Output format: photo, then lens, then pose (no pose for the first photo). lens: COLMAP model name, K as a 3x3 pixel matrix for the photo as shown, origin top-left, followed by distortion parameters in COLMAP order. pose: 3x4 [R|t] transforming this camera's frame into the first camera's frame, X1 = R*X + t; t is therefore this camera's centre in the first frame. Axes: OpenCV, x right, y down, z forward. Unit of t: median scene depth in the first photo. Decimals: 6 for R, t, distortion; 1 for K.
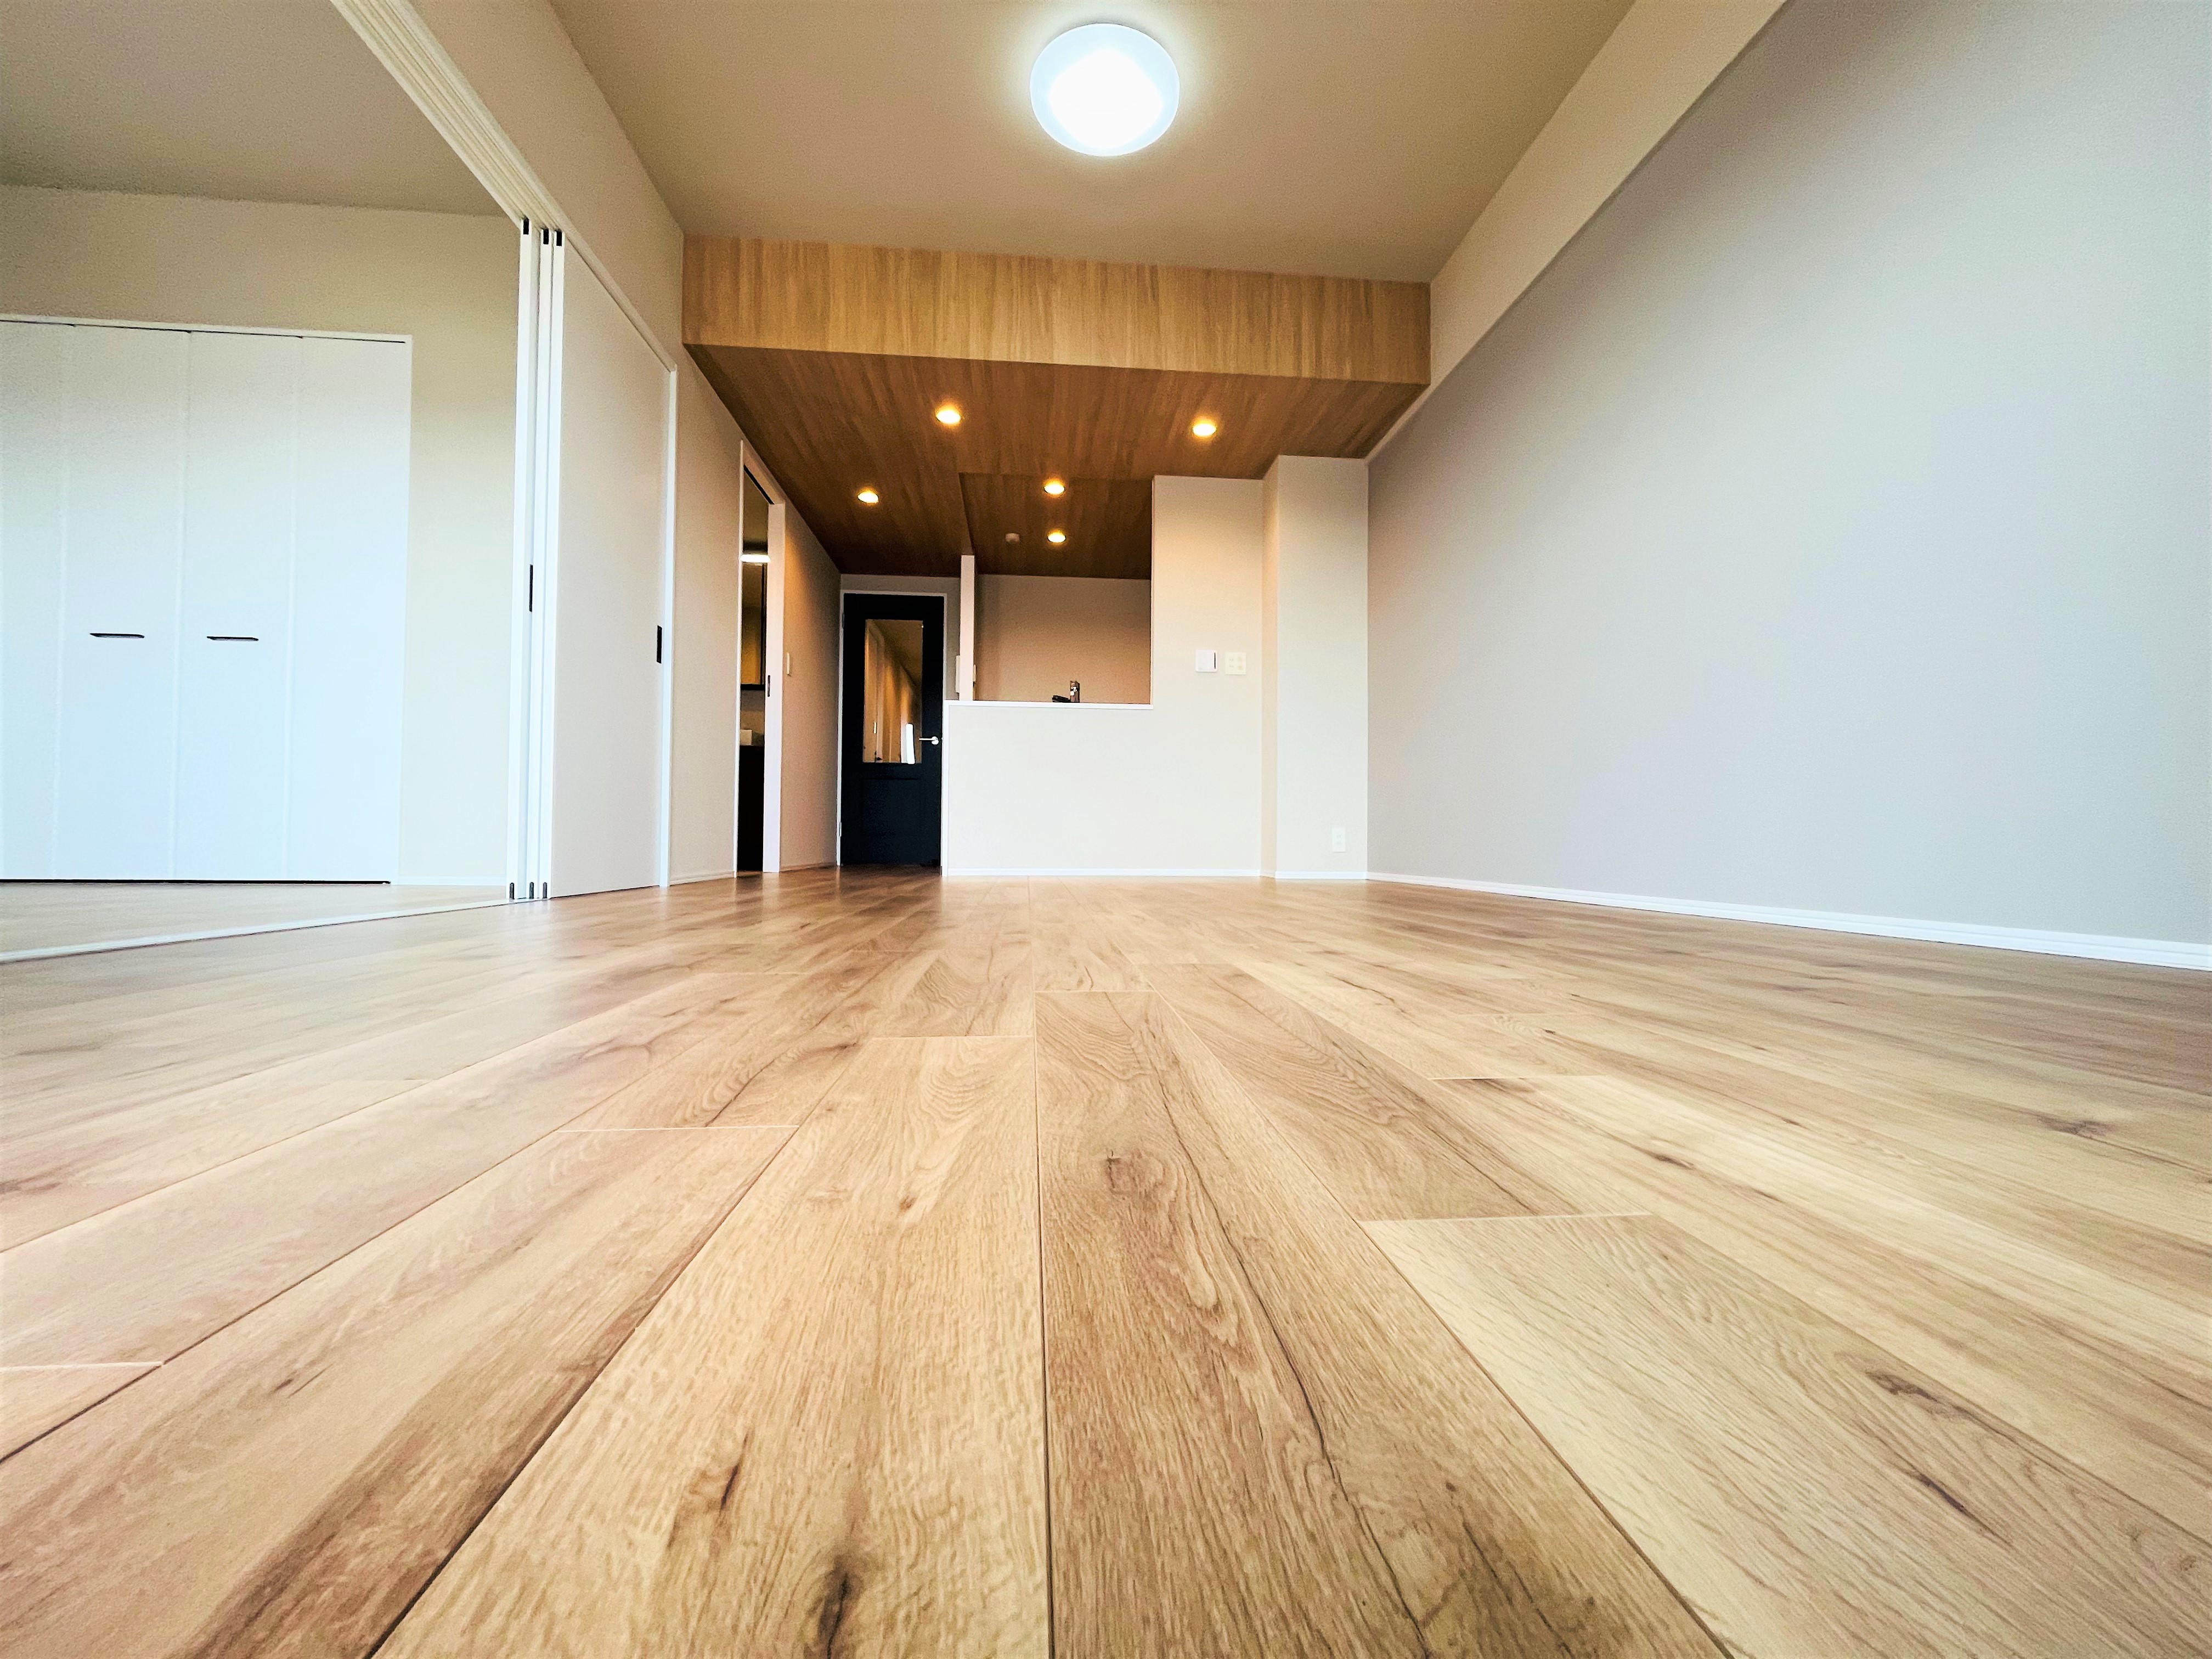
lens RADIAL K [[901.9, 0, 1107.3], [0, 901.9, 824.9], [0, 0, 1]] dist [-0.000400, -0.000092]
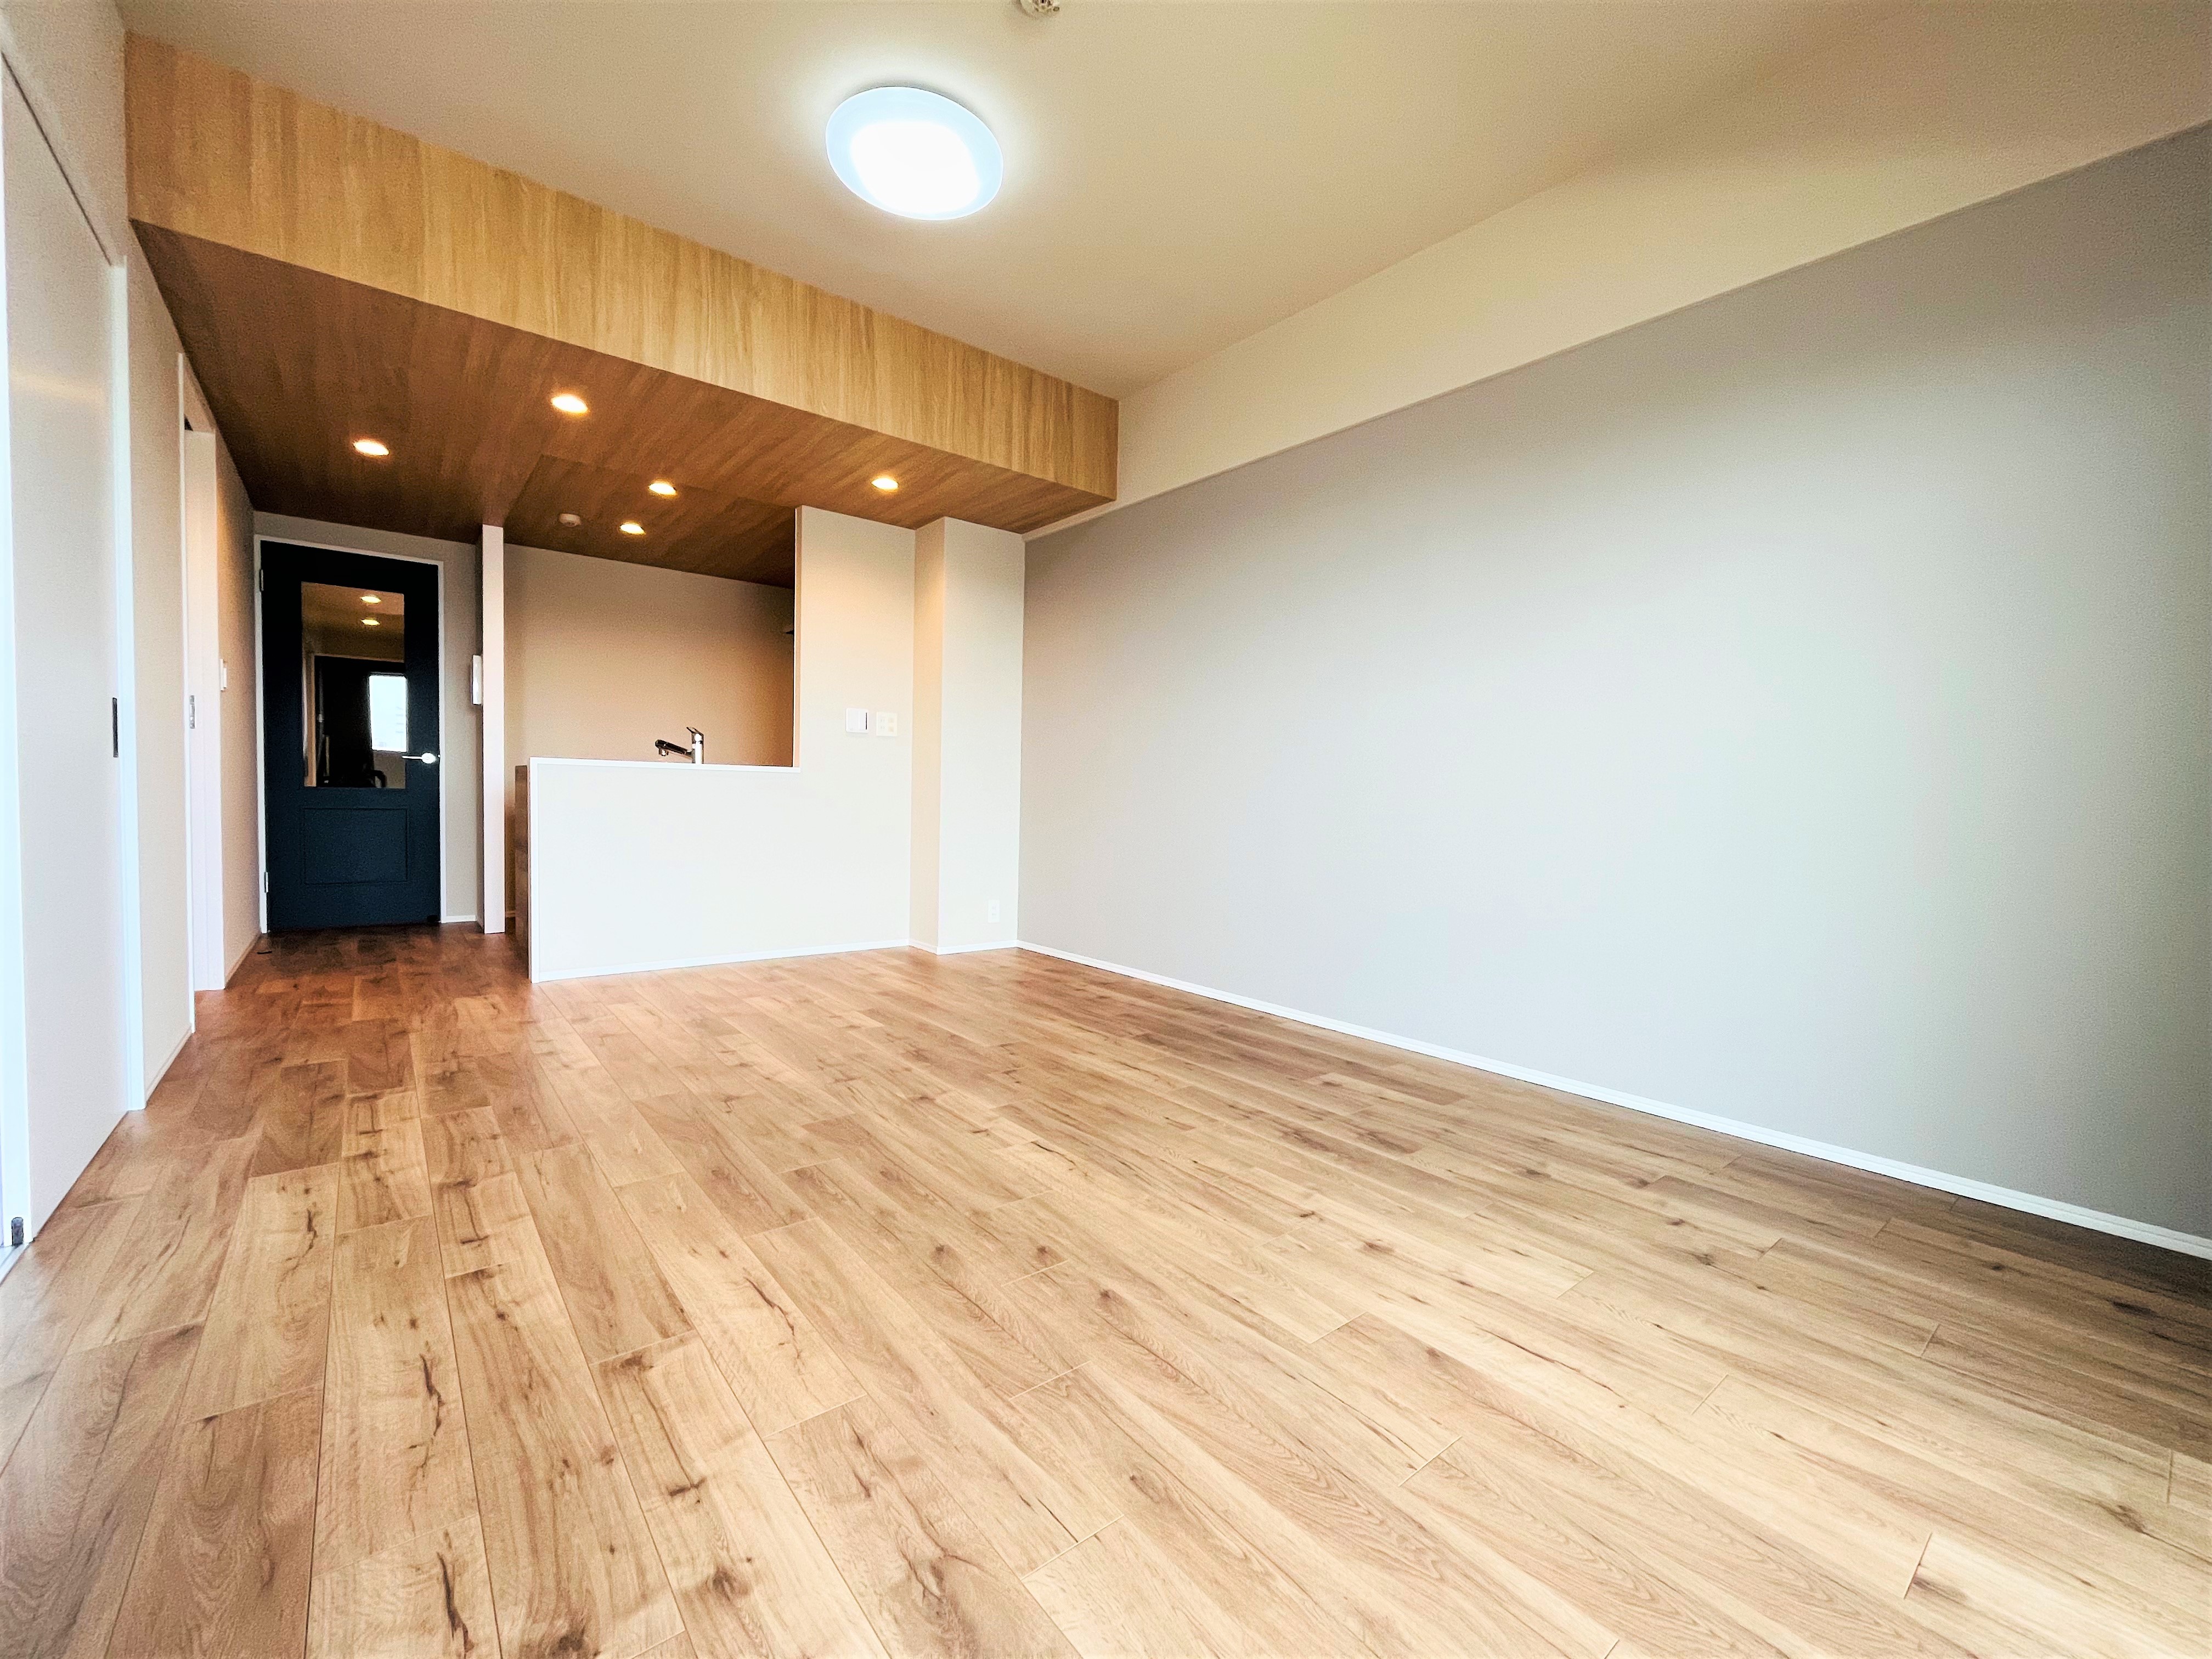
lens RADIAL K [[901.9, 0, 1094.8], [0, 901.9, 836.4], [0, 0, 1]] dist [-0.000400, -0.000092]
pose [[0.836161, -0.012040, 0.548352, -0.249211], [-0.030484, 0.997193, 0.068380, -0.171735], [-0.547637, -0.073893, 0.833447, 0.108729]]
